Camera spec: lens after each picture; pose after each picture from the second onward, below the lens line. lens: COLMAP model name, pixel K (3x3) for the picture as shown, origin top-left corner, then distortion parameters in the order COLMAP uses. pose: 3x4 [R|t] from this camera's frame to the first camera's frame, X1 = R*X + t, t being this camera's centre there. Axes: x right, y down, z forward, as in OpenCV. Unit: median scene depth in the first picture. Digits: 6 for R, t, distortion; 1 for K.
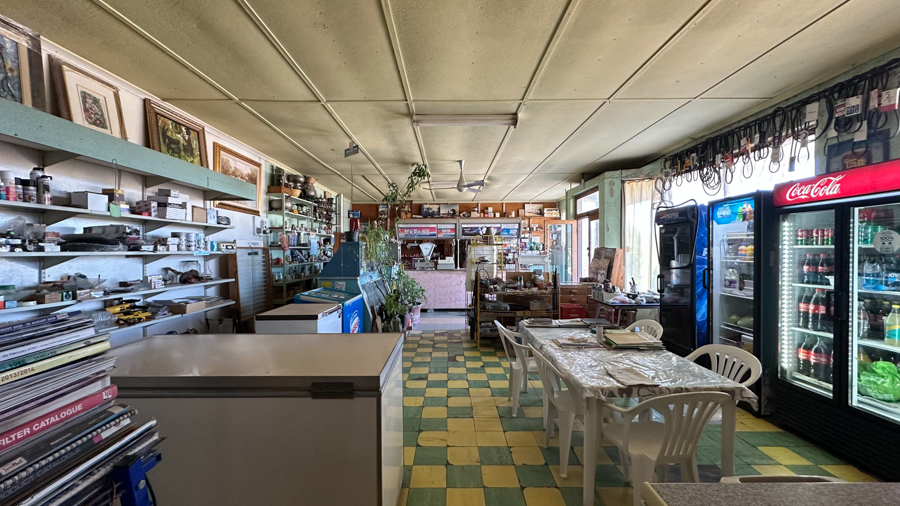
lens RADIAL K [[357.9, 0, 448.0], [0, 357.9, 253.8], [0, 0, 1]] dist [-0.002532, 0.000584]
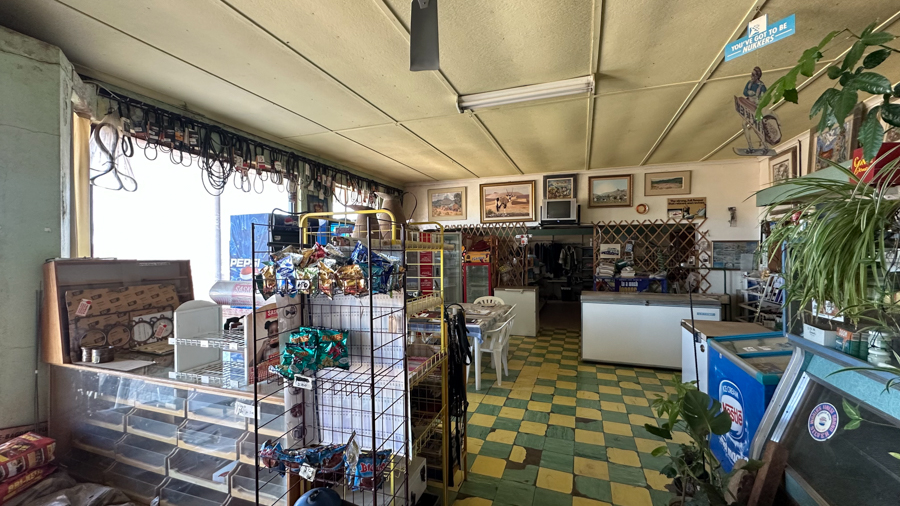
lens RADIAL K [[357.9, 0, 448.0], [0, 357.9, 253.8], [0, 0, 1]] dist [-0.002532, 0.000584]
pose [[-0.937544, 0.008936, 0.347753, -0.070858], [0.012406, 0.999893, 0.007754, -0.032815], [-0.347646, 0.011584, -0.937554, 1.847698]]
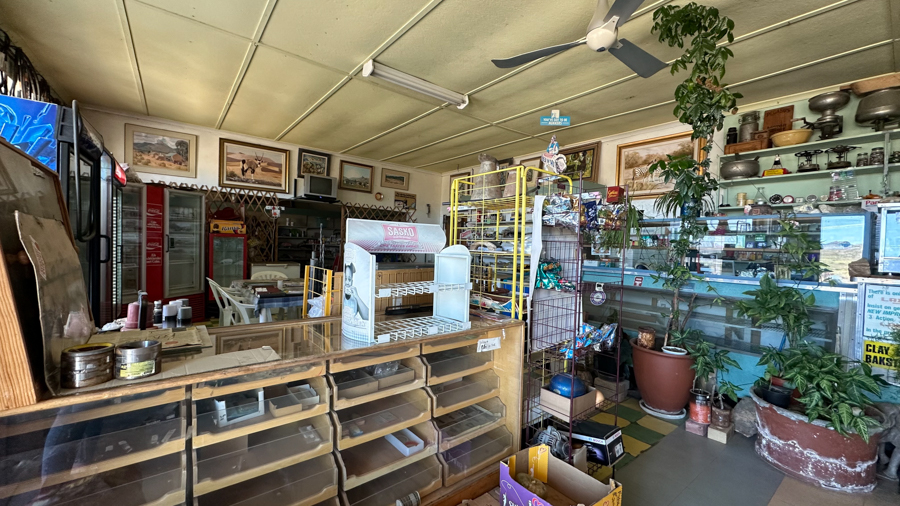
lens RADIAL K [[357.9, 0, 448.0], [0, 357.9, 253.8], [0, 0, 1]] dist [-0.002532, 0.000584]
pose [[-0.794028, -0.009904, -0.607800, 0.560835], [-0.037228, 0.998783, 0.032360, 0.026250], [0.606740, 0.048322, -0.793430, 1.846772]]
